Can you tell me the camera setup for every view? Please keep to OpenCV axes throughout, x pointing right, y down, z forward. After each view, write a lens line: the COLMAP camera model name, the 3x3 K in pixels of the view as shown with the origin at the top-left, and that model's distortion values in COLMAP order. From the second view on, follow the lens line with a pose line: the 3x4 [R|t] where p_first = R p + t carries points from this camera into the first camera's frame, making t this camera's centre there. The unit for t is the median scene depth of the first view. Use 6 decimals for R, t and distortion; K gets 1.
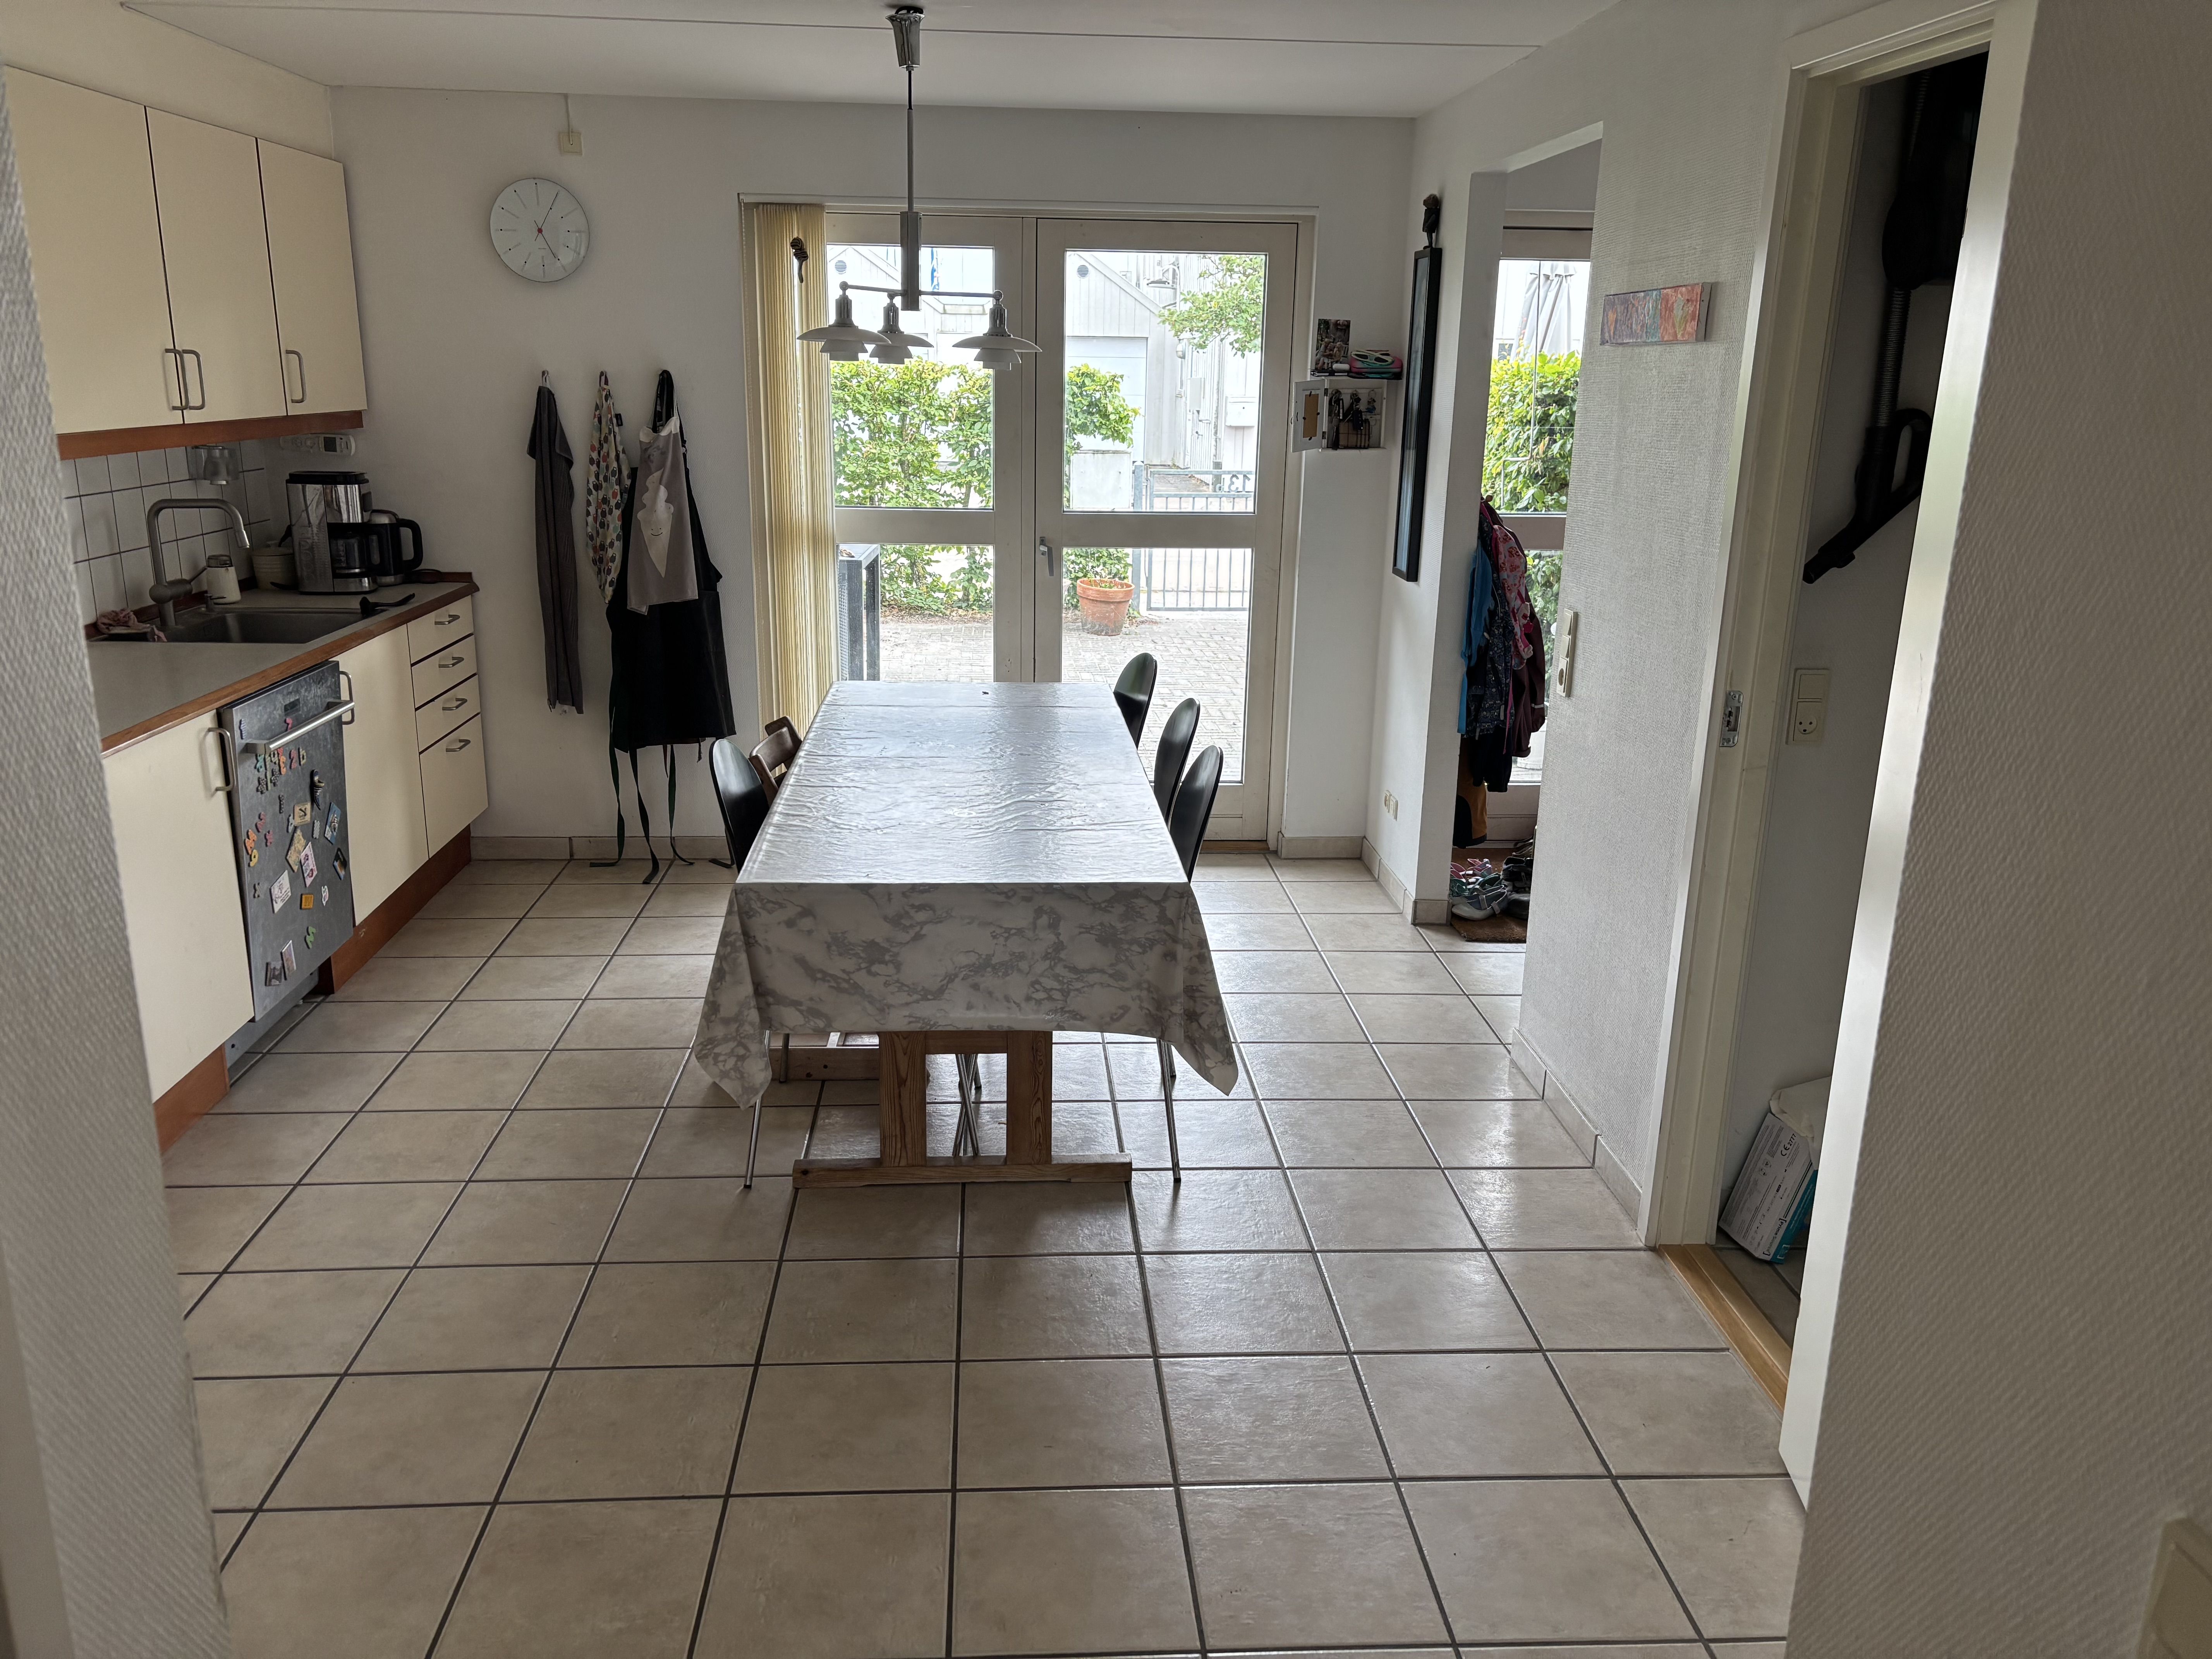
lens RADIAL K [[1667.3, 0, 1101.6], [0, 1667.3, 832.0], [0, 0, 1]] dist [0.041764, -0.031907]
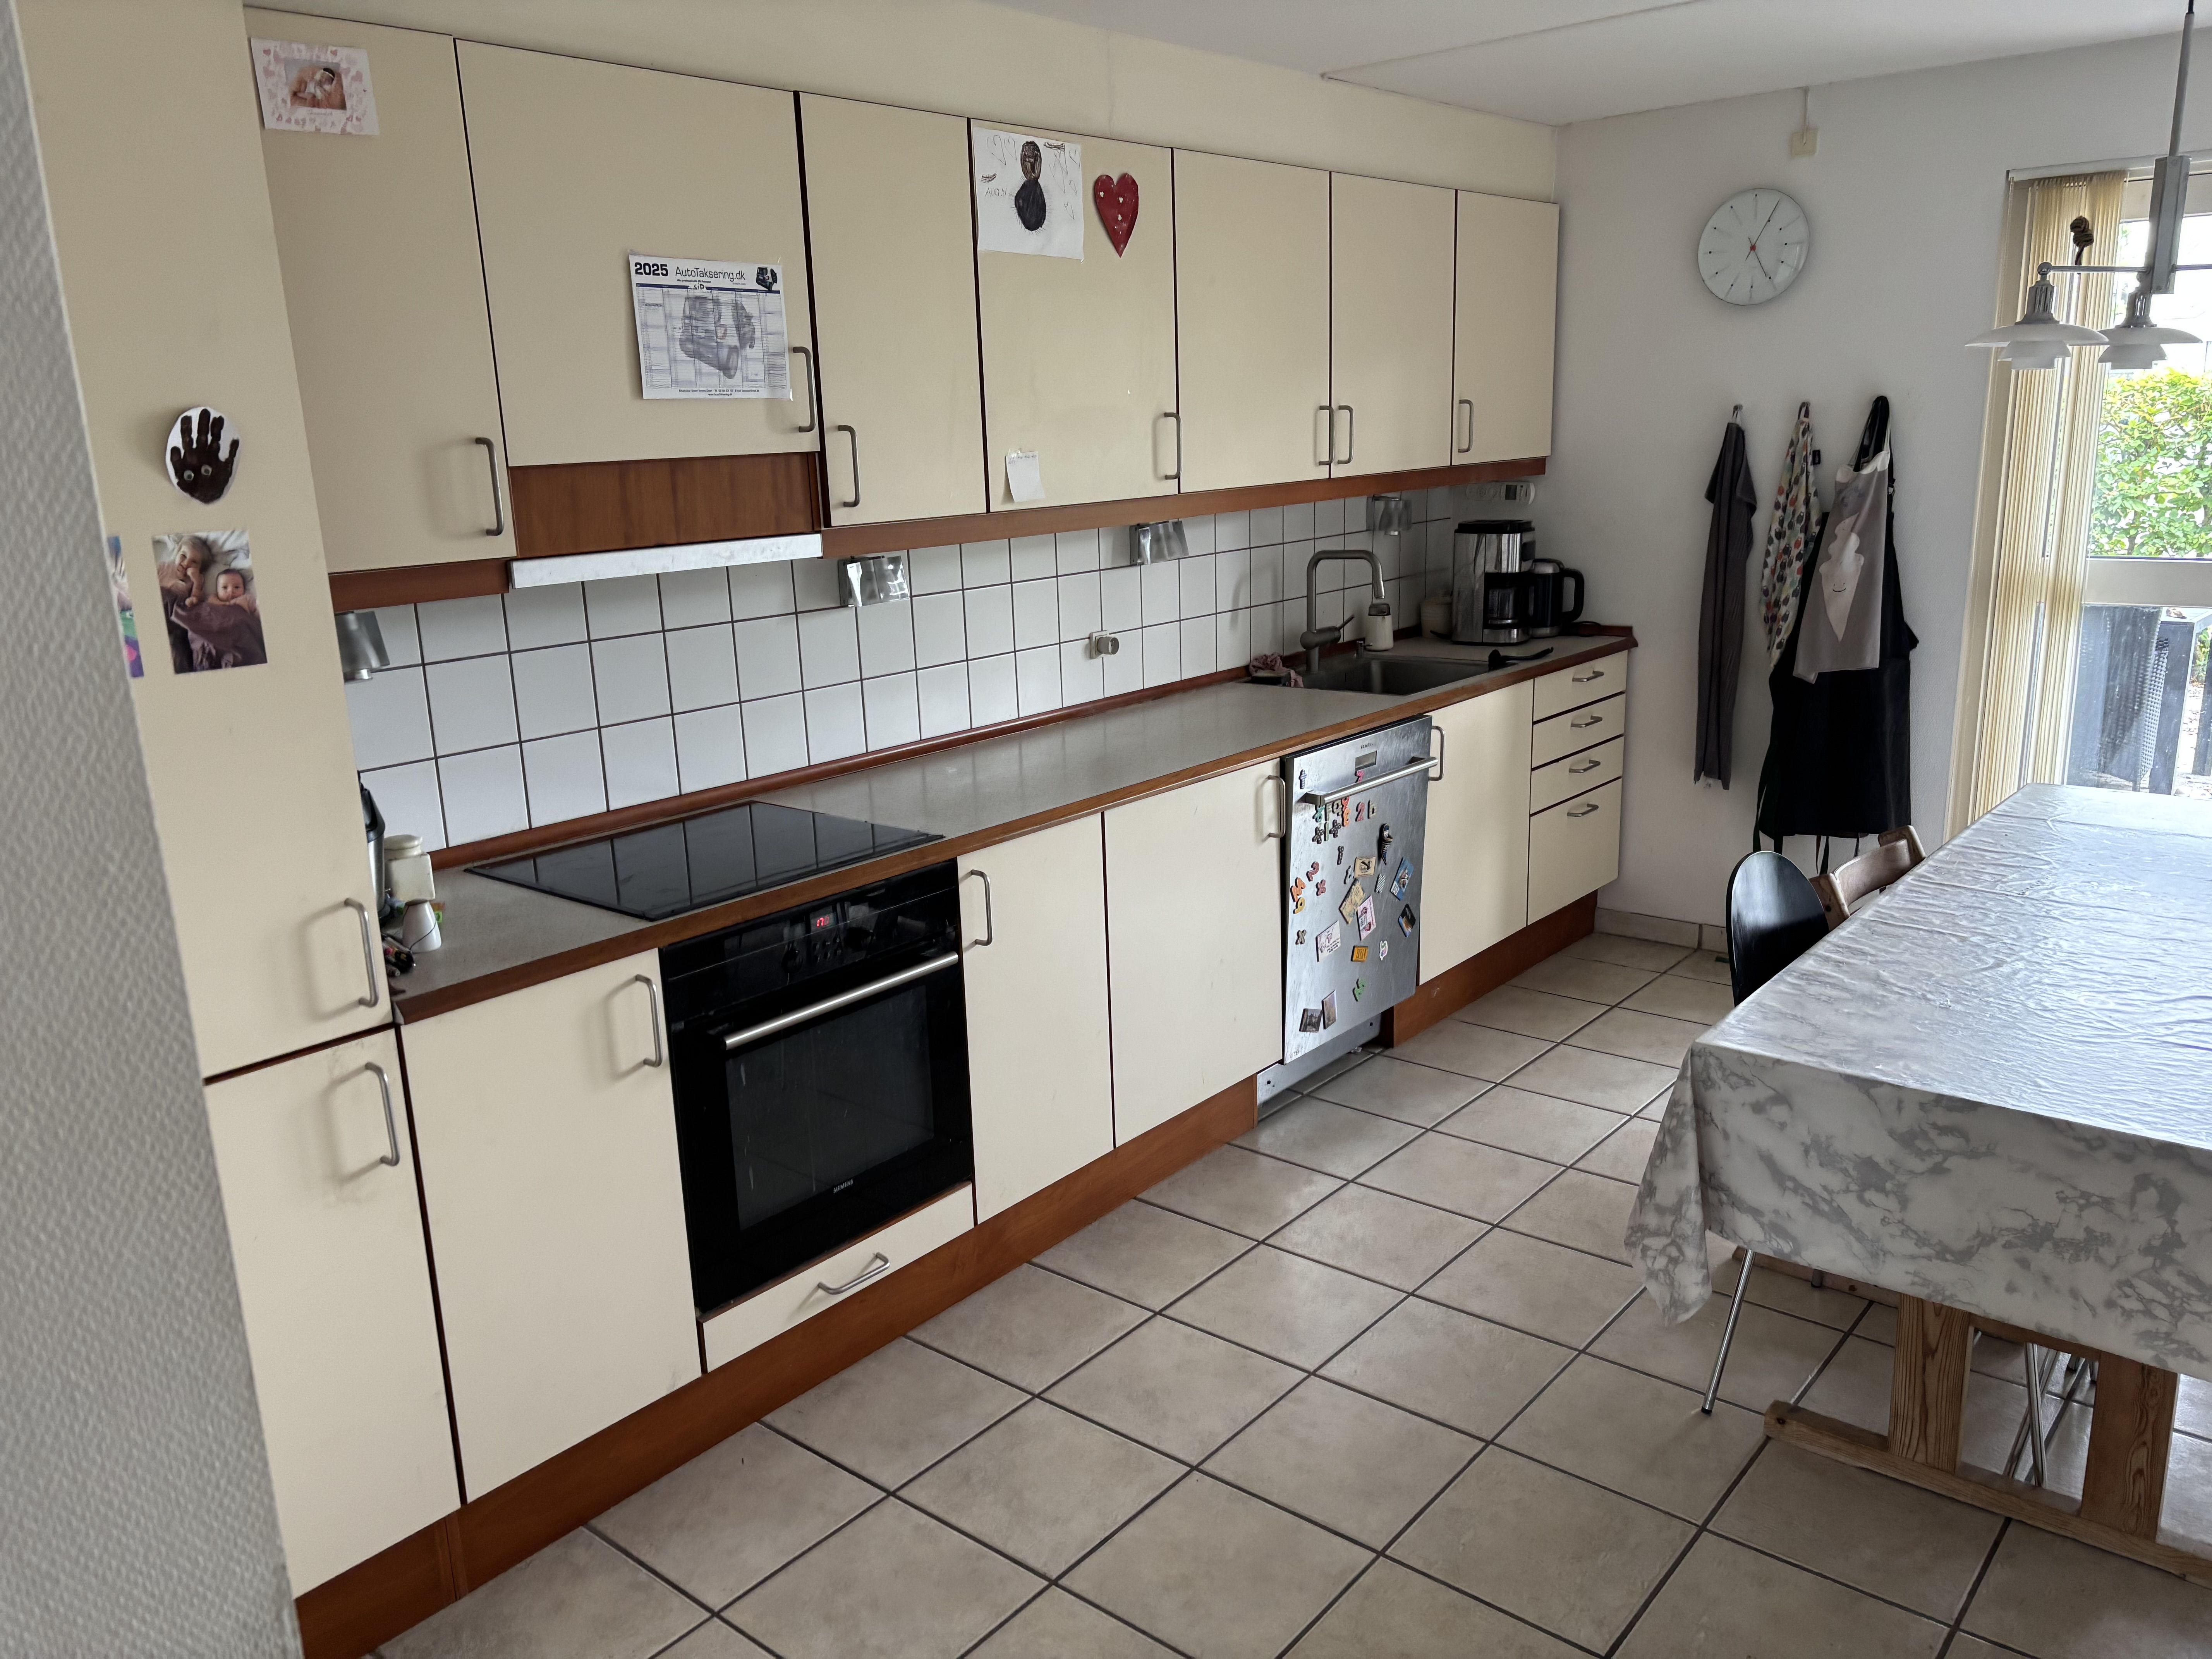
lens RADIAL K [[1667.3, 0, 1102.3], [0, 1667.3, 834.6], [0, 0, 1]] dist [0.041764, -0.031907]
pose [[0.716162, 0.126138, -0.686441, 0.079859], [-0.141073, 0.989393, 0.034626, -0.038872], [0.683528, 0.072041, 0.726361, 0.164147]]
